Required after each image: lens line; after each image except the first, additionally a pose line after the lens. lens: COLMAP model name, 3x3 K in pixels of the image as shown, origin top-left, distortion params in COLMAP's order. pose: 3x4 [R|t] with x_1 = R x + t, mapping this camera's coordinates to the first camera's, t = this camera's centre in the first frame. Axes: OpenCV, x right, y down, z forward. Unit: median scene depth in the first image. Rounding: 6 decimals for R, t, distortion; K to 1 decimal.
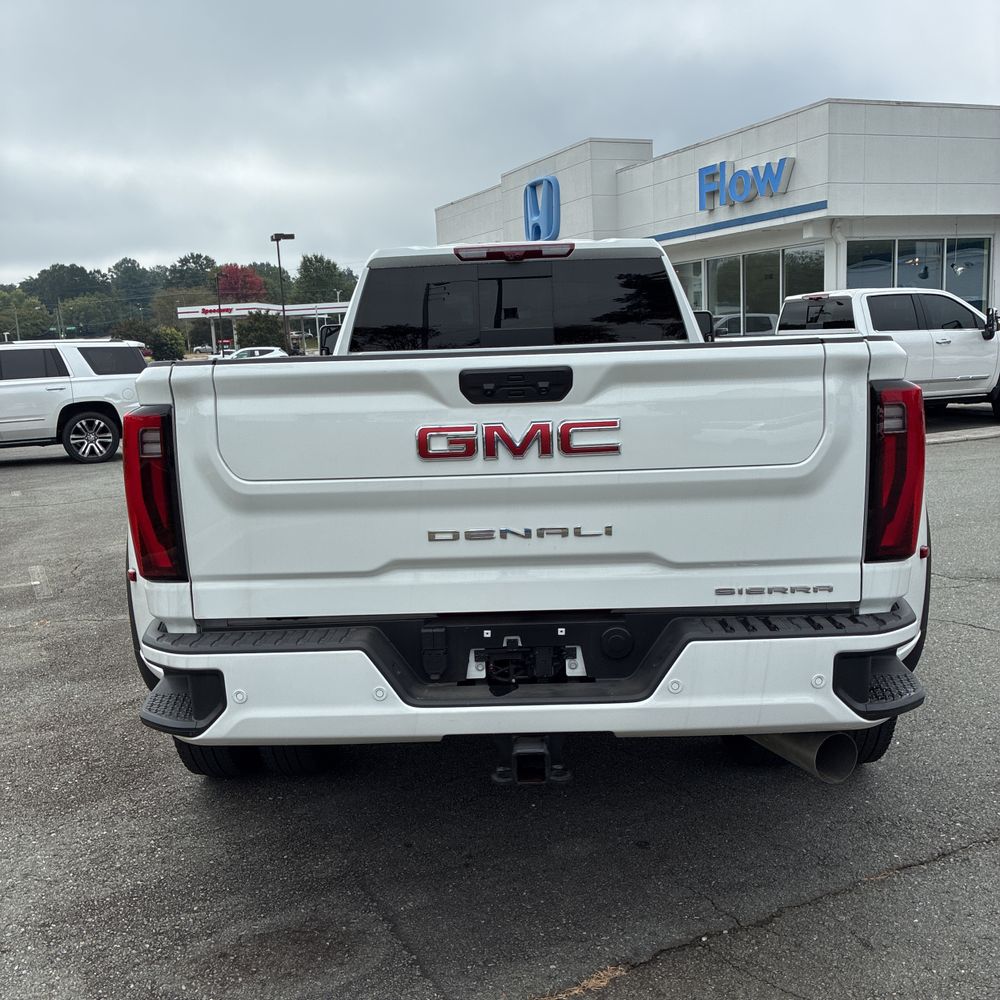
lens RADIAL K [[1012.7, 0, 493.3], [0, 1012.7, 496.7], [0, 0, 1]] dist [0.043663, -0.034057]
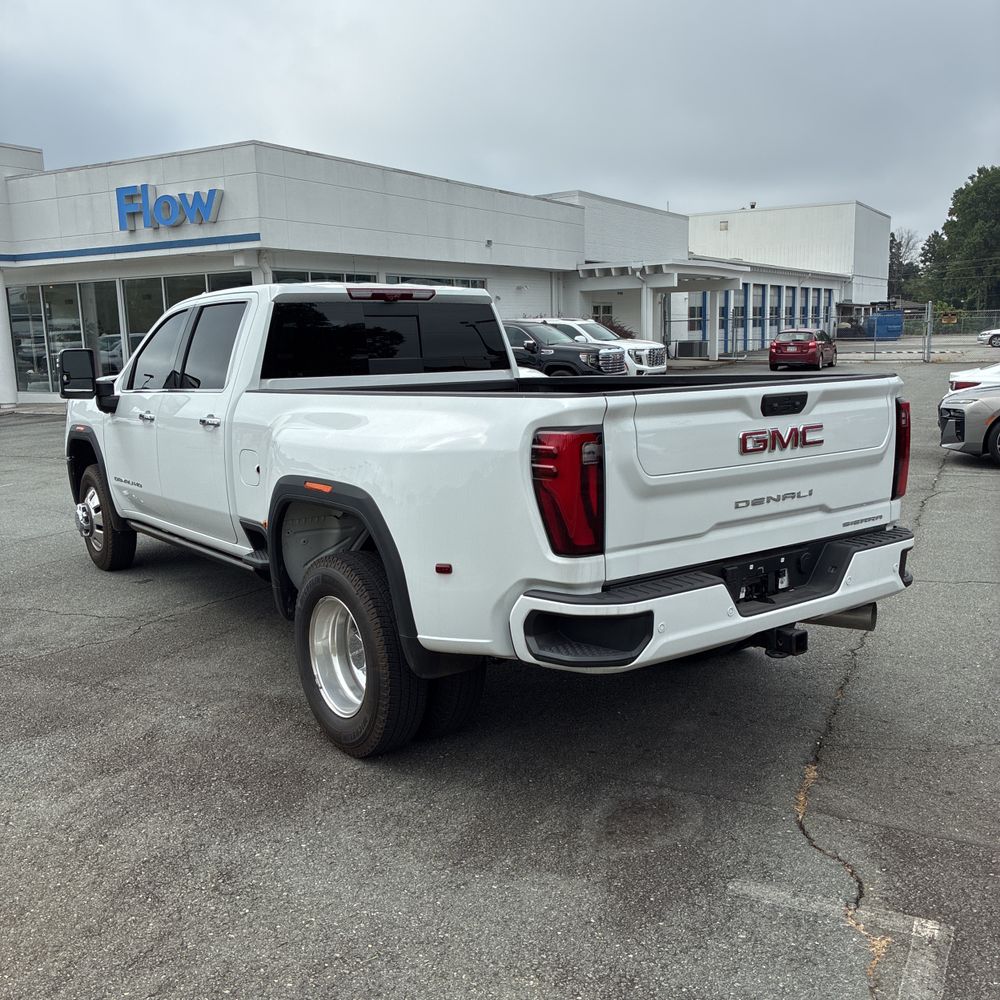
lens RADIAL K [[1012.7, 0, 493.3], [0, 1012.7, 496.7], [0, 0, 1]] dist [0.043663, -0.034057]
pose [[0.796384, -0.075111, 0.600109, -1.229490], [0.086048, 0.996236, 0.010499, -0.019890], [-0.598639, 0.043277, 0.799849, 0.001215]]
